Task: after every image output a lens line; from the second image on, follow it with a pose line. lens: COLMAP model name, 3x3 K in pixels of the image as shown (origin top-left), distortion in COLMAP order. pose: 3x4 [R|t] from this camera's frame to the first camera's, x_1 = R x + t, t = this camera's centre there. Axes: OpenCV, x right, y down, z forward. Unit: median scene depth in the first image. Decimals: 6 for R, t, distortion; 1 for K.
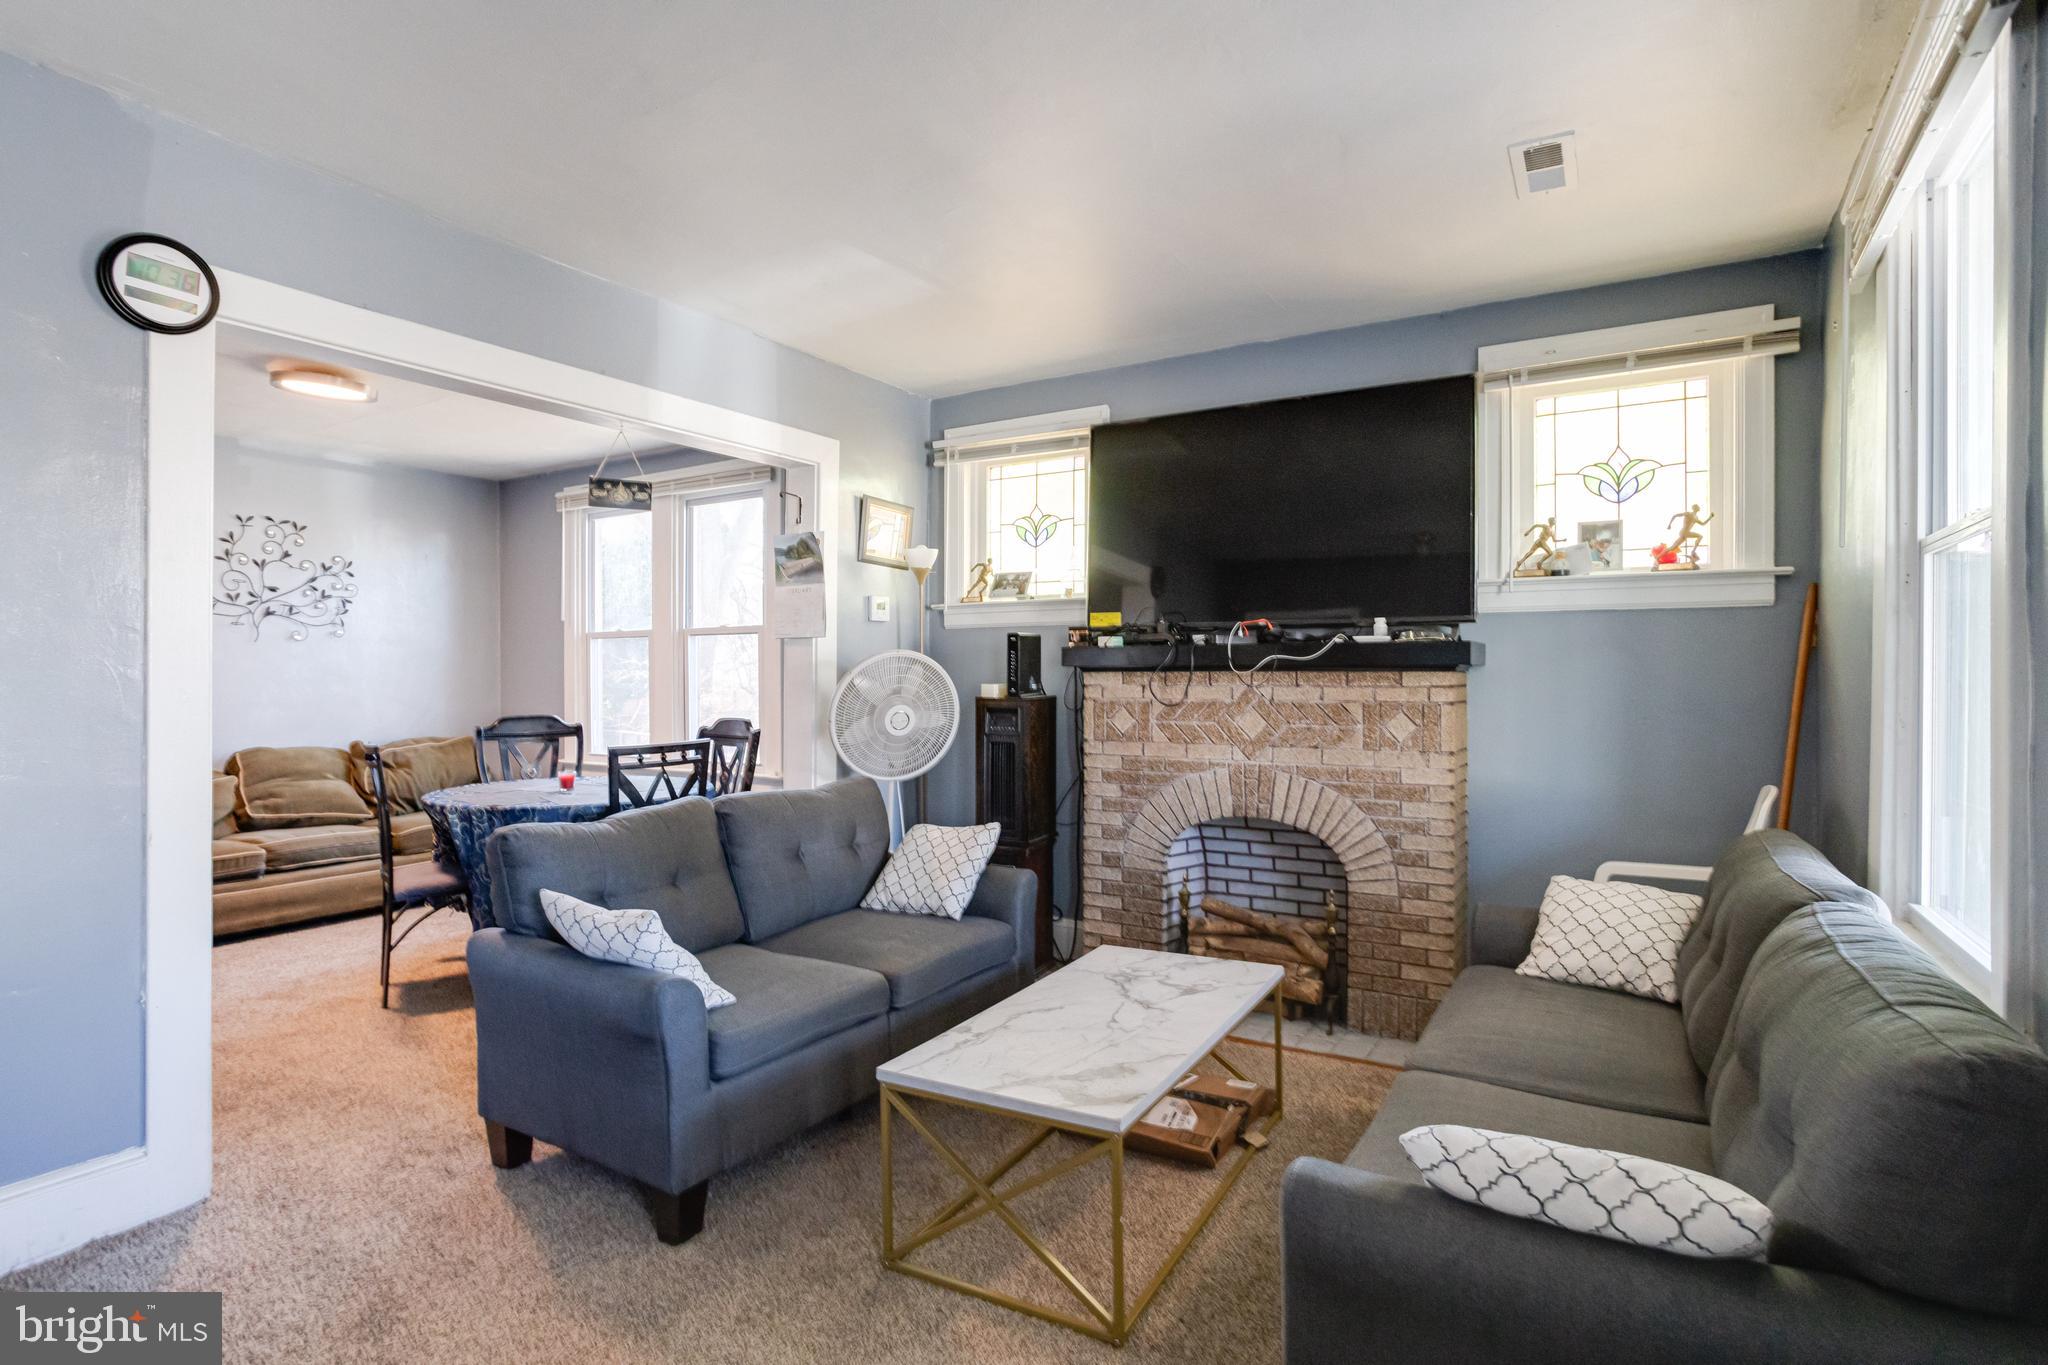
lens RADIAL K [[1021.8, 0, 1026.3], [0, 1021.8, 674.6], [0, 0, 1]] dist [-0.051019, 0.033238]
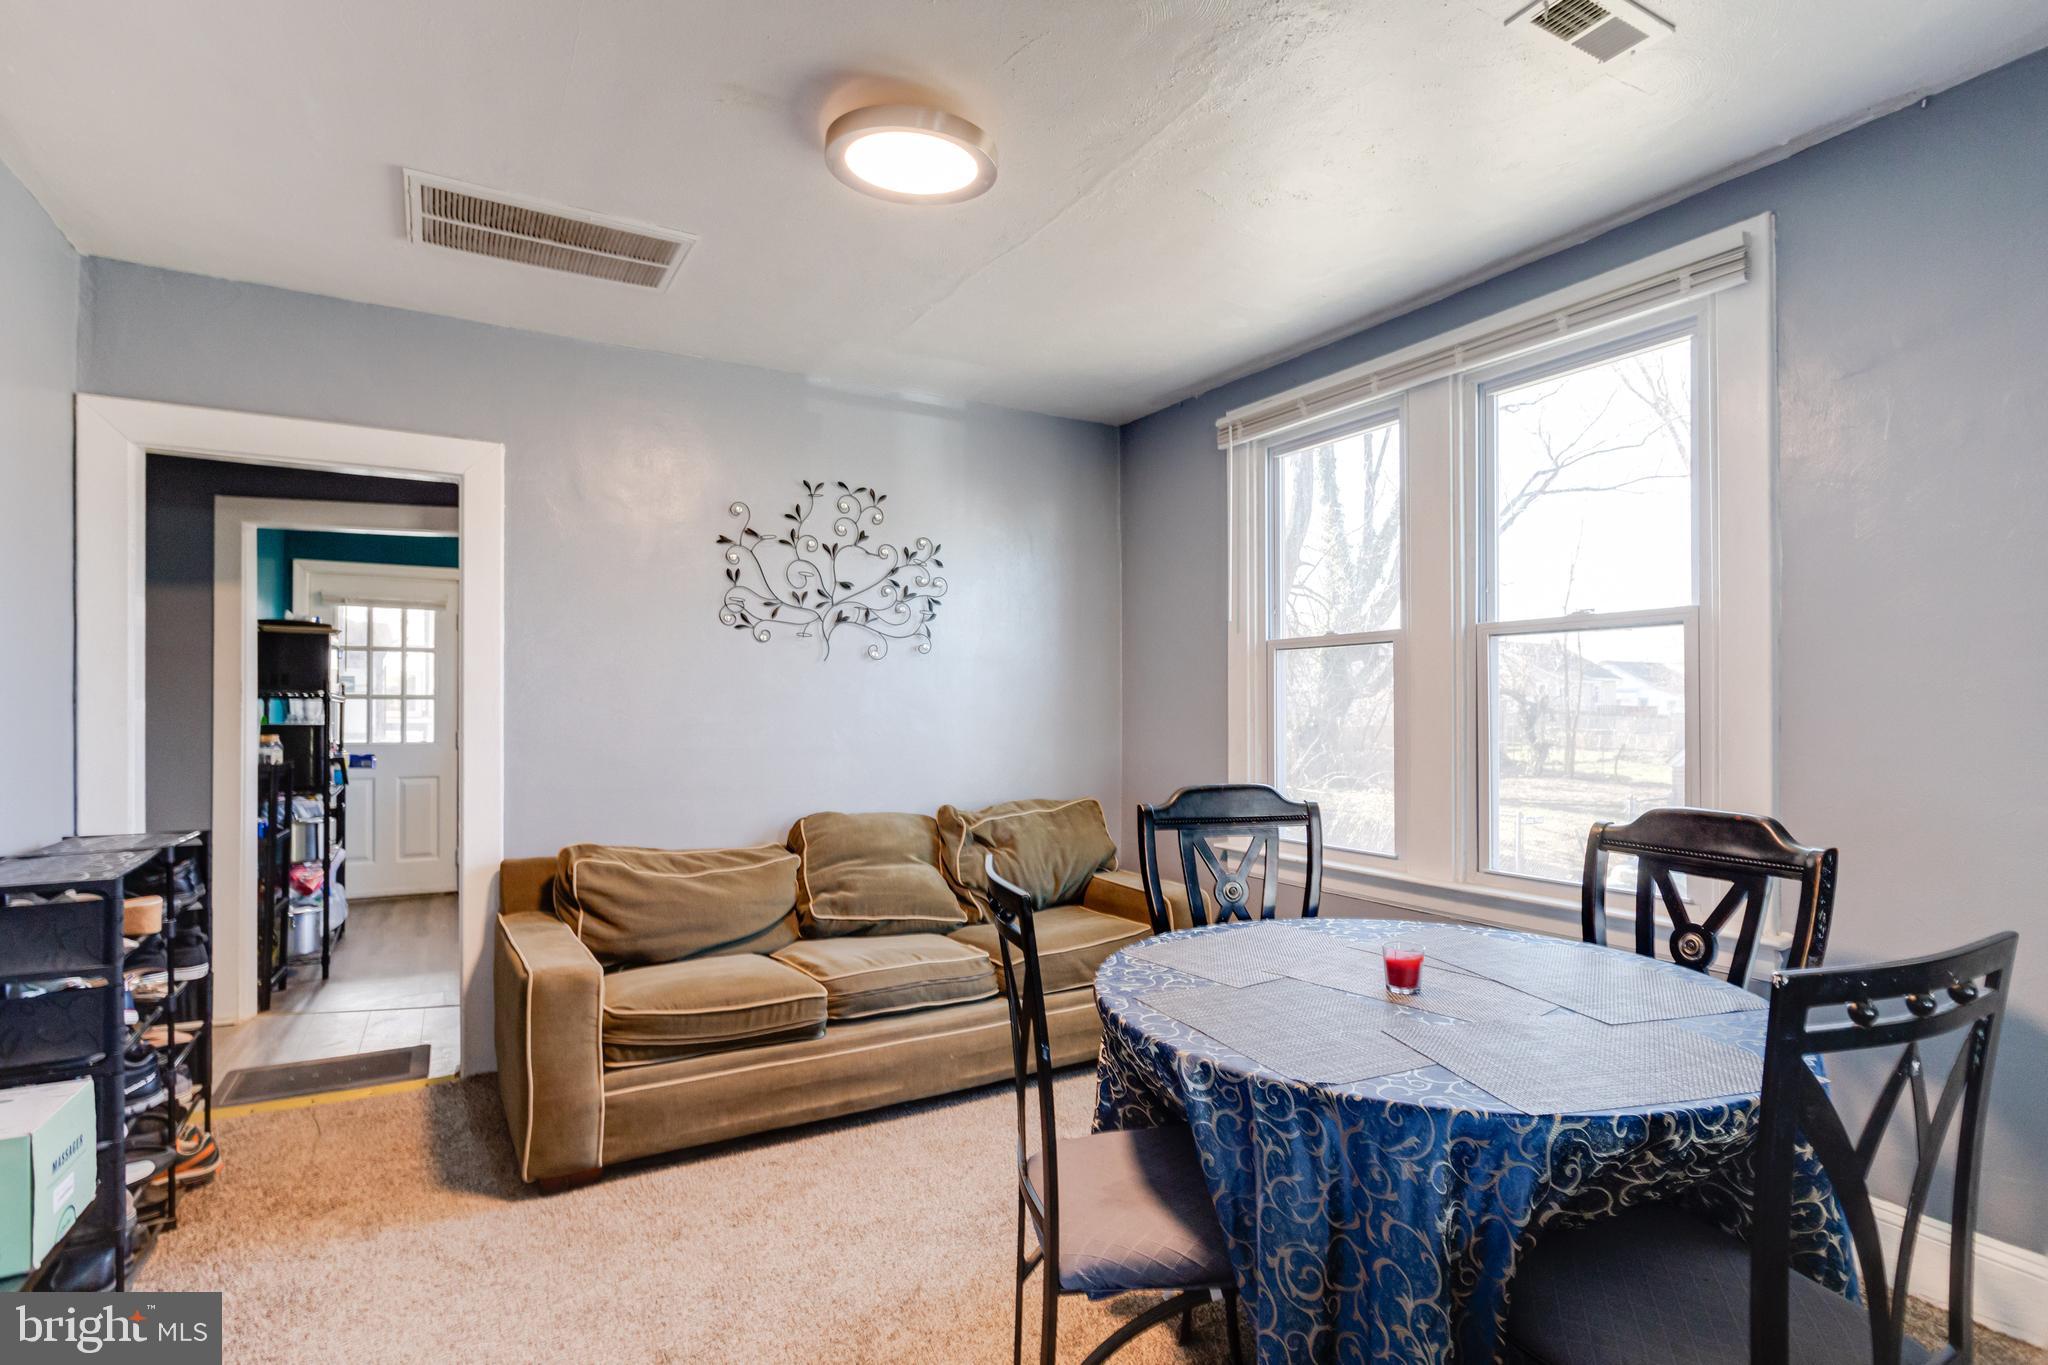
lens RADIAL K [[1002.7, 0, 1025.9], [0, 1002.7, 706.4], [0, 0, 1]] dist [-0.051634, 0.032658]
pose [[0.882606, 0.003139, -0.470103, -0.444538], [-0.003804, 0.999993, -0.000463, -0.000543], [0.470098, 0.002197, 0.882611, 0.632228]]
